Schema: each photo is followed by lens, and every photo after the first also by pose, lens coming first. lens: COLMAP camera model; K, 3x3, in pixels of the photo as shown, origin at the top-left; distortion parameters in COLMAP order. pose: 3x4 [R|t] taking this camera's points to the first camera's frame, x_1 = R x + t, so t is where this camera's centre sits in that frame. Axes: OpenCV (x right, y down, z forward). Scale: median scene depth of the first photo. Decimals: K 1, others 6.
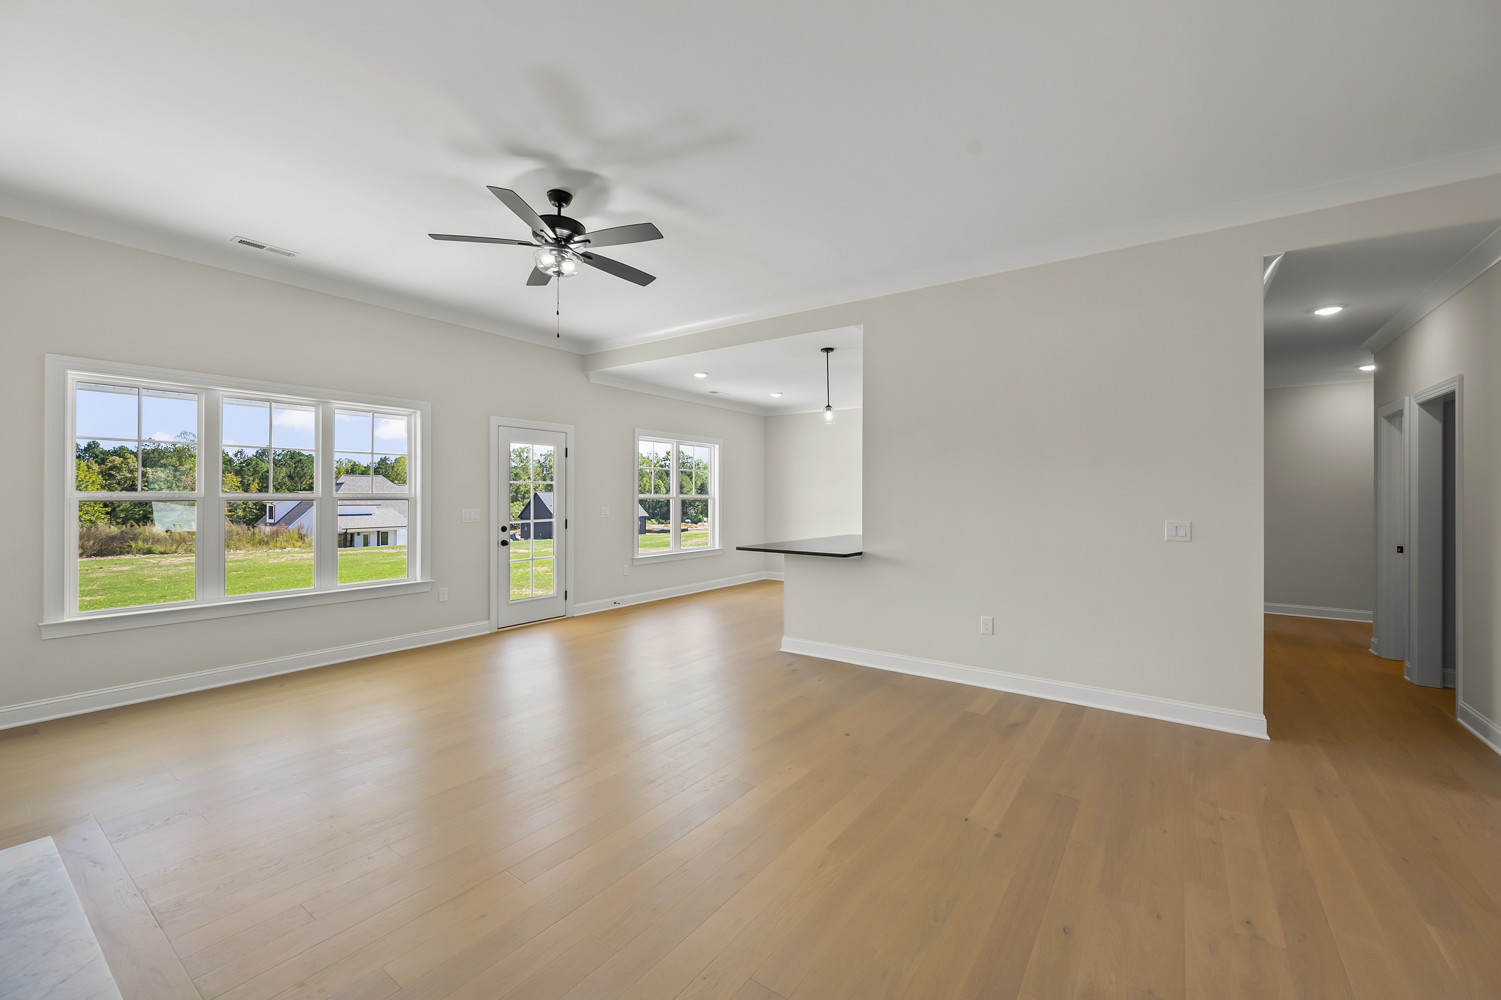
lens RADIAL K [[600.1, 0, 750.5], [0, 600.1, 500.0], [0, 0, 1]] dist [-0.000850, -0.000137]
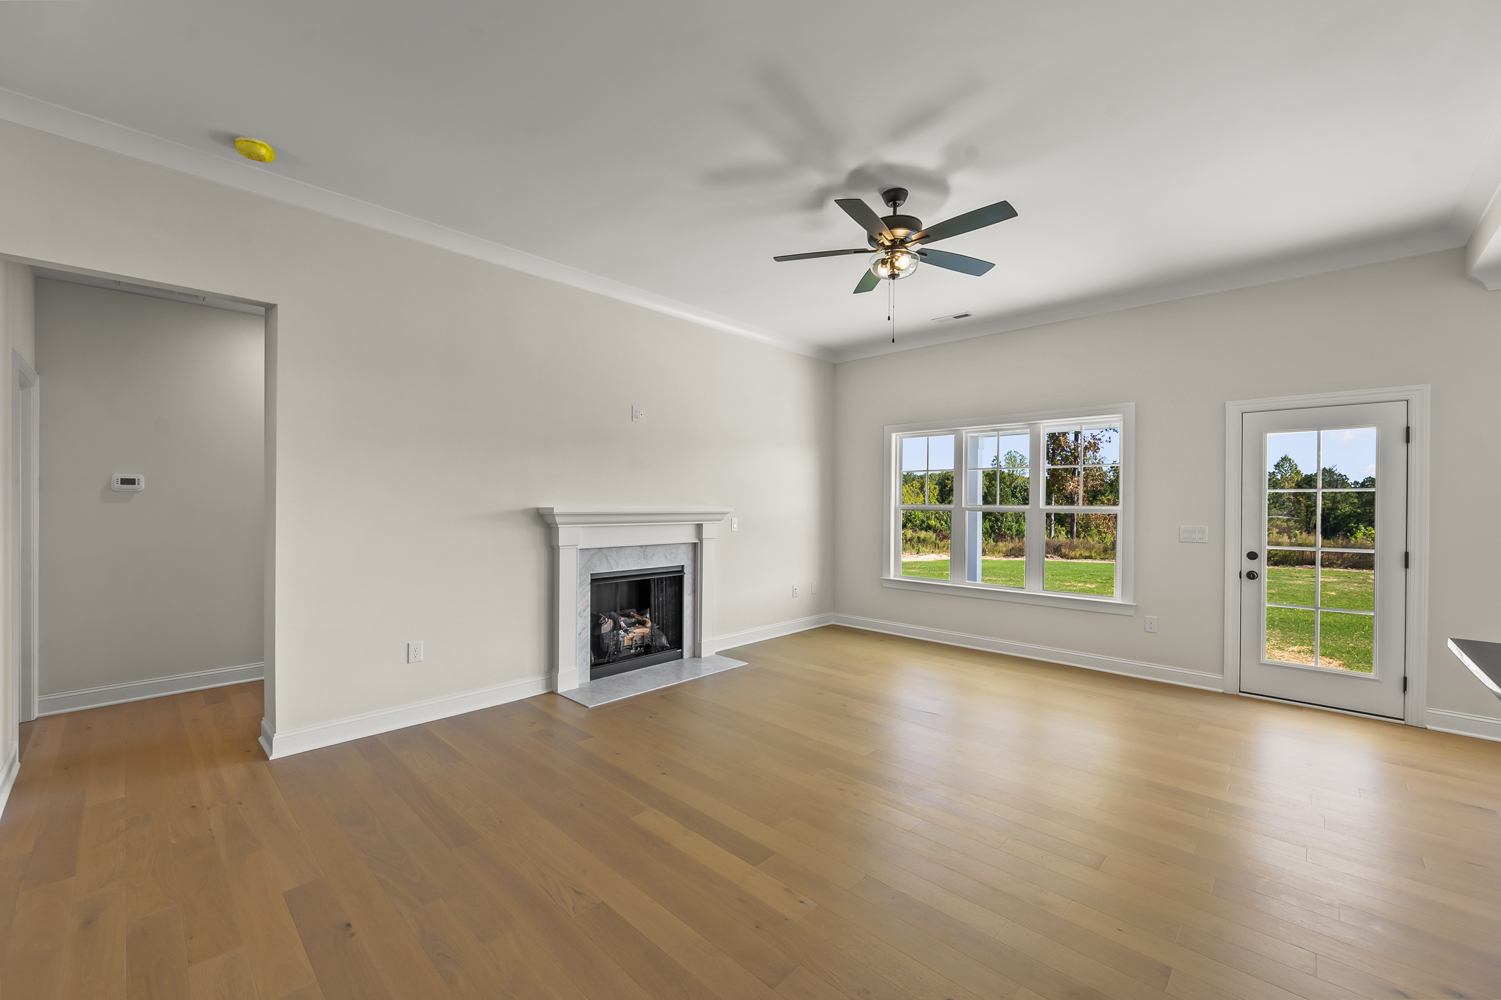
lens RADIAL K [[605.9, 0, 774.4], [0, 605.9, 512.0], [0, 0, 1]] dist [-0.002092, -0.000153]
pose [[-0.128346, 0.010255, -0.991676, 0.608704], [-0.016565, 0.999785, 0.012483, -0.005770], [0.991591, 0.018029, -0.128148, 0.845622]]
